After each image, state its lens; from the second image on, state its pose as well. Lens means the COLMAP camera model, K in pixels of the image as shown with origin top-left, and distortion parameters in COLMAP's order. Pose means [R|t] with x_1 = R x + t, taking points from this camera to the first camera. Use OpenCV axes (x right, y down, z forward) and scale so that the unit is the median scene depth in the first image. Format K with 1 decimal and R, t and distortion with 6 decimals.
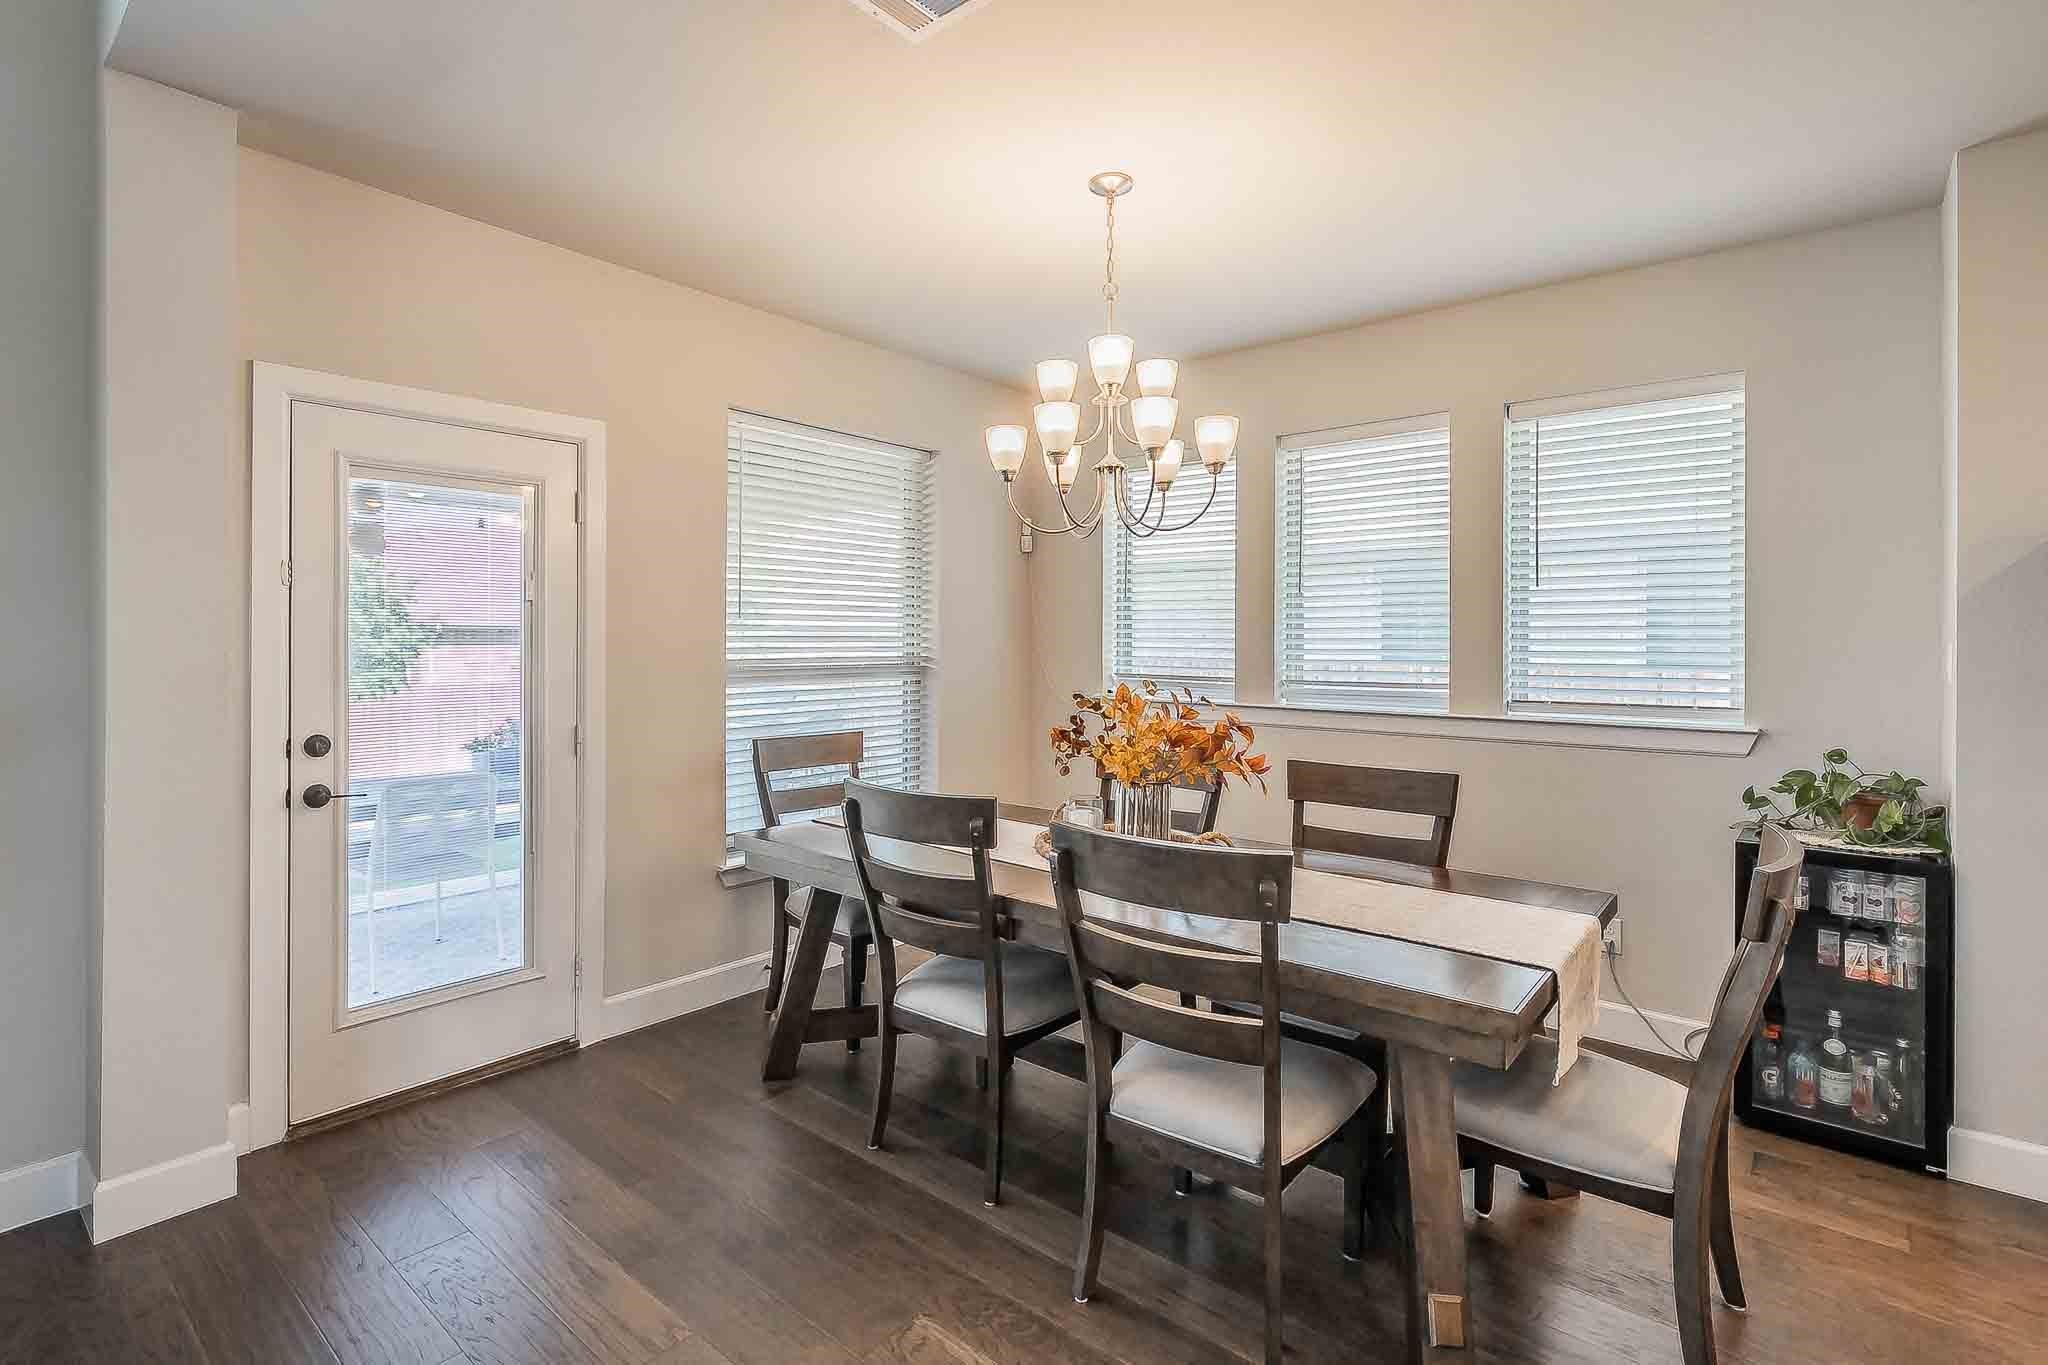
lens RADIAL K [[947.1, 0, 998.4], [0, 947.1, 646.1], [0, 0, 1]] dist [0.002086, -0.000177]
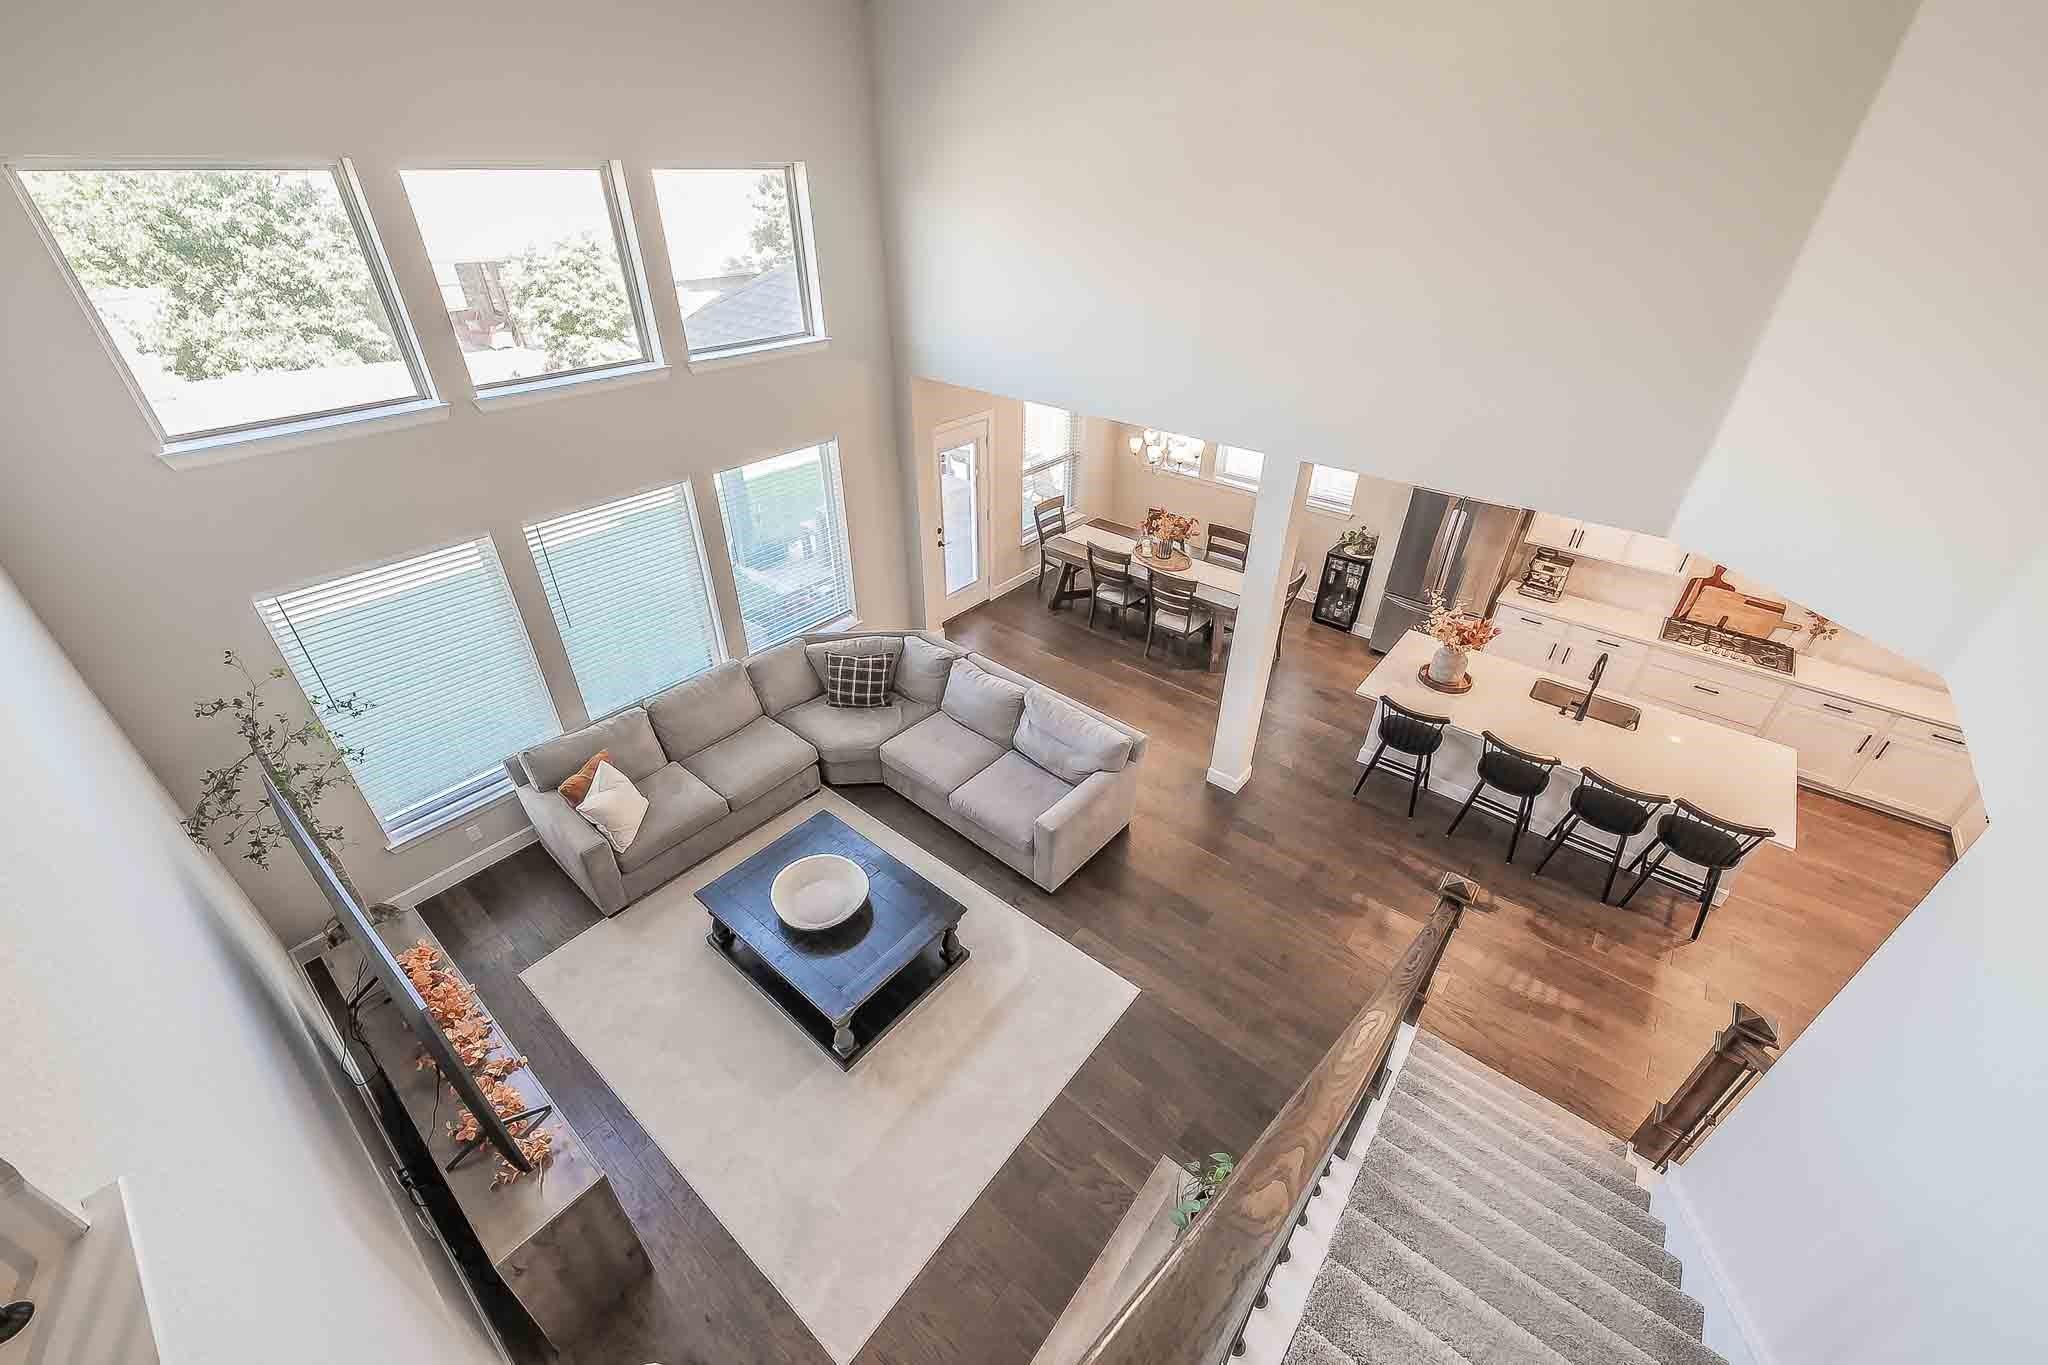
lens RADIAL K [[801.1, 0, 1017.8], [0, 801.1, 674.9], [0, 0, 1]] dist [-0.001764, -0.000142]
pose [[0.999715, -0.005219, 0.023275, -0.502781], [-0.008244, 0.840046, 0.542453, -1.108875], [-0.022383, -0.542491, 0.839764, -1.894475]]
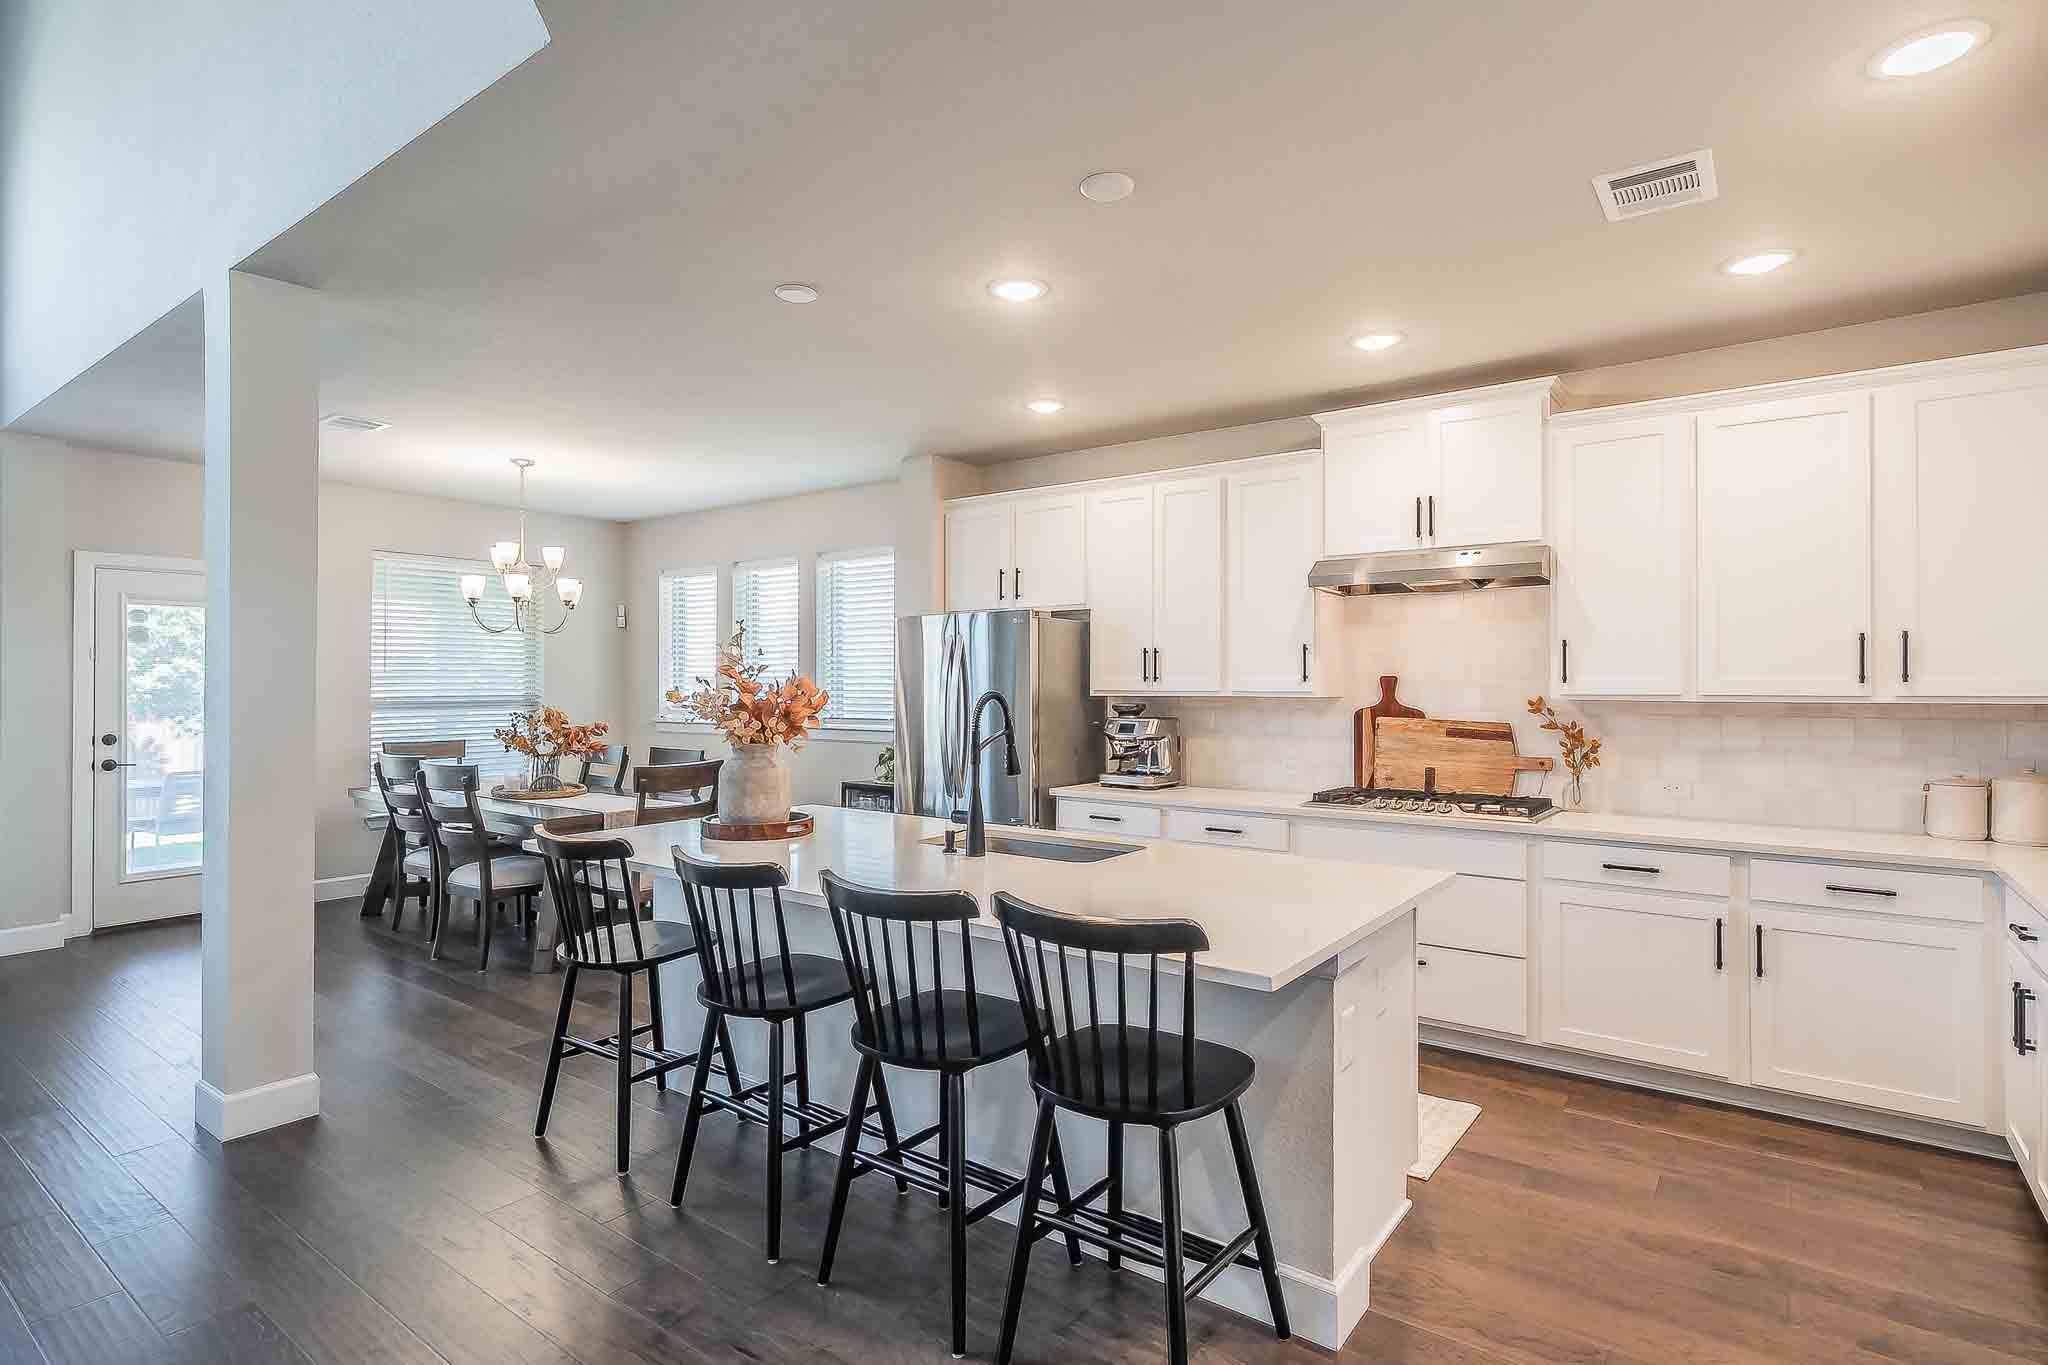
lens RADIAL K [[1035.4, 0, 1026.7], [0, 1035.4, 683.5], [0, 0, 1]] dist [0.006383, 0.001388]
pose [[0.998100, -0.004463, 0.061448, 1.104396], [0.004636, 0.999986, -0.002674, -0.000380], [-0.061436, 0.002954, 0.998107, -1.344660]]
